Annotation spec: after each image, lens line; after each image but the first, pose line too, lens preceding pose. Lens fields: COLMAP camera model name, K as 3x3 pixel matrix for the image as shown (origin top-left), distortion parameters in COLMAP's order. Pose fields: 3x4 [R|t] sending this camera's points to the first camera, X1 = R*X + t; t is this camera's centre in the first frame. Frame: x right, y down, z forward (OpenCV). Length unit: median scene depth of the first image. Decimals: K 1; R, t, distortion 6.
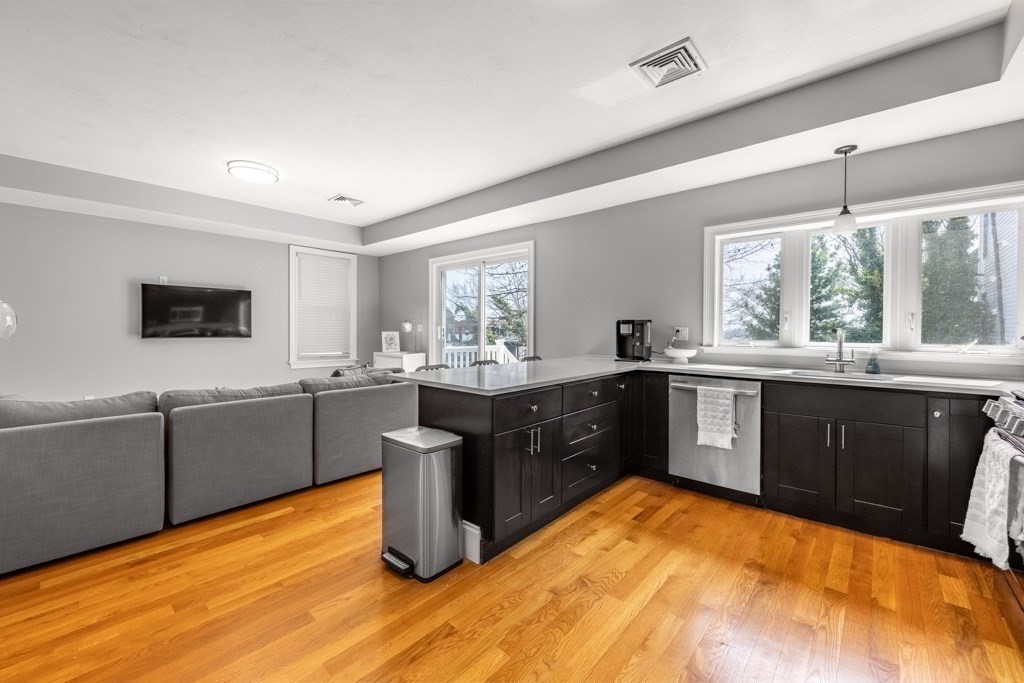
lens RADIAL K [[407.1, 0, 515.1], [0, 407.1, 335.9], [0, 0, 1]] dist [0.002731, -0.001524]
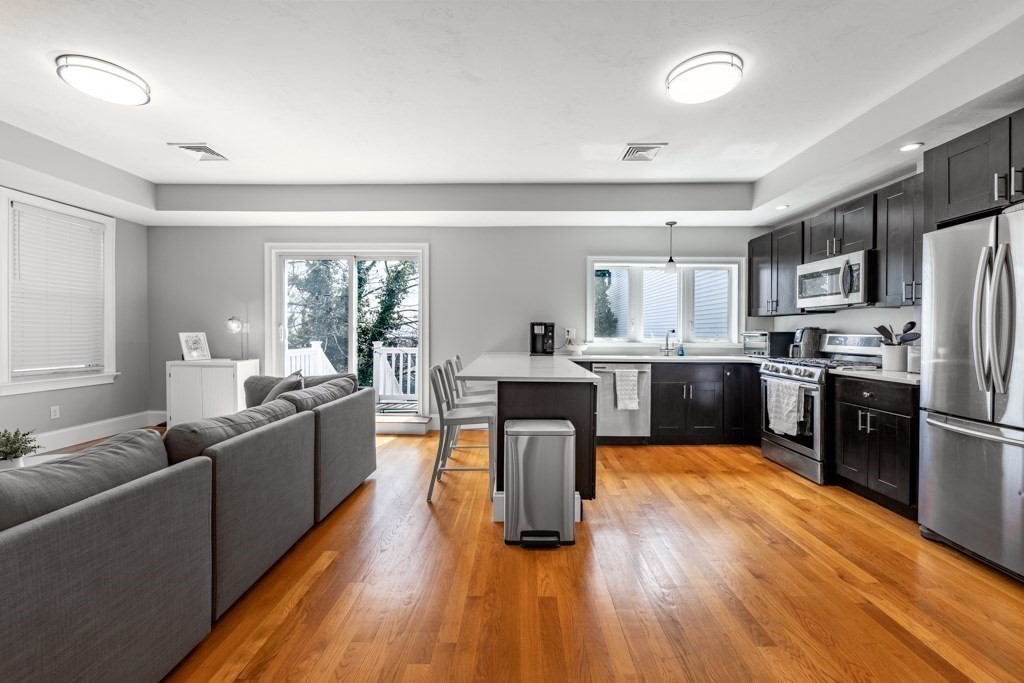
lens RADIAL K [[407.1, 0, 511.3], [0, 407.1, 334.9], [0, 0, 1]] dist [0.002731, -0.001524]
pose [[0.762414, -0.008638, 0.647032, -0.784070], [0.009000, 0.999956, 0.002745, -0.006983], [-0.647027, 0.003730, 0.762458, 0.145989]]
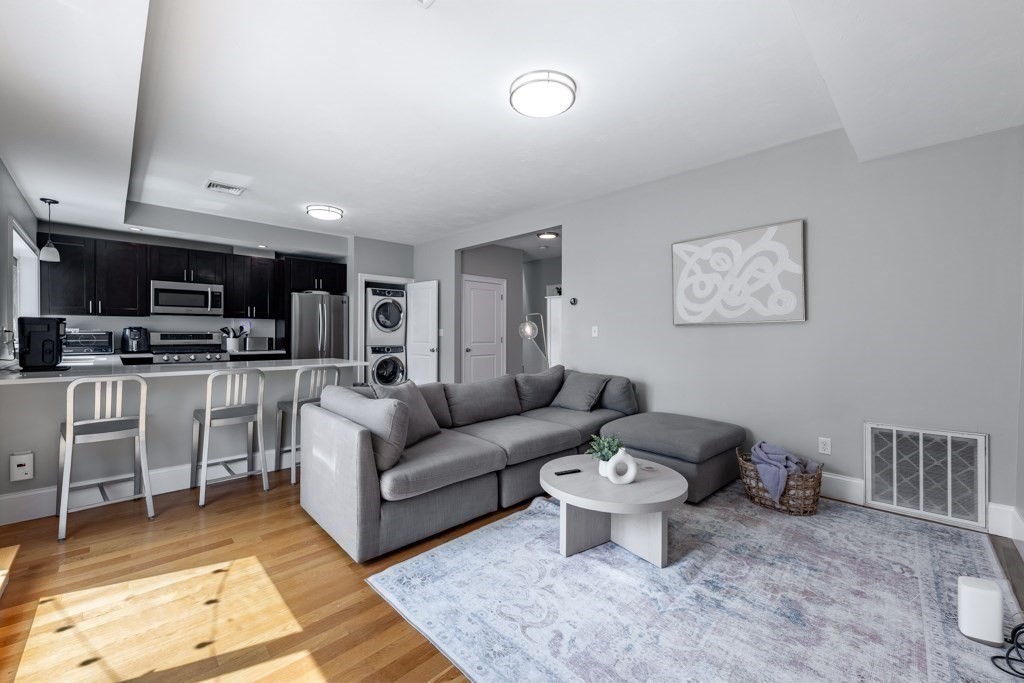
lens RADIAL K [[407.1, 0, 512.3], [0, 407.1, 333.4], [0, 0, 1]] dist [0.002731, -0.001524]
pose [[-0.997758, 0.003083, 0.066850, -0.885501], [0.003413, 0.999983, 0.004819, 0.005419], [-0.066834, 0.005036, -0.997751, 2.318201]]
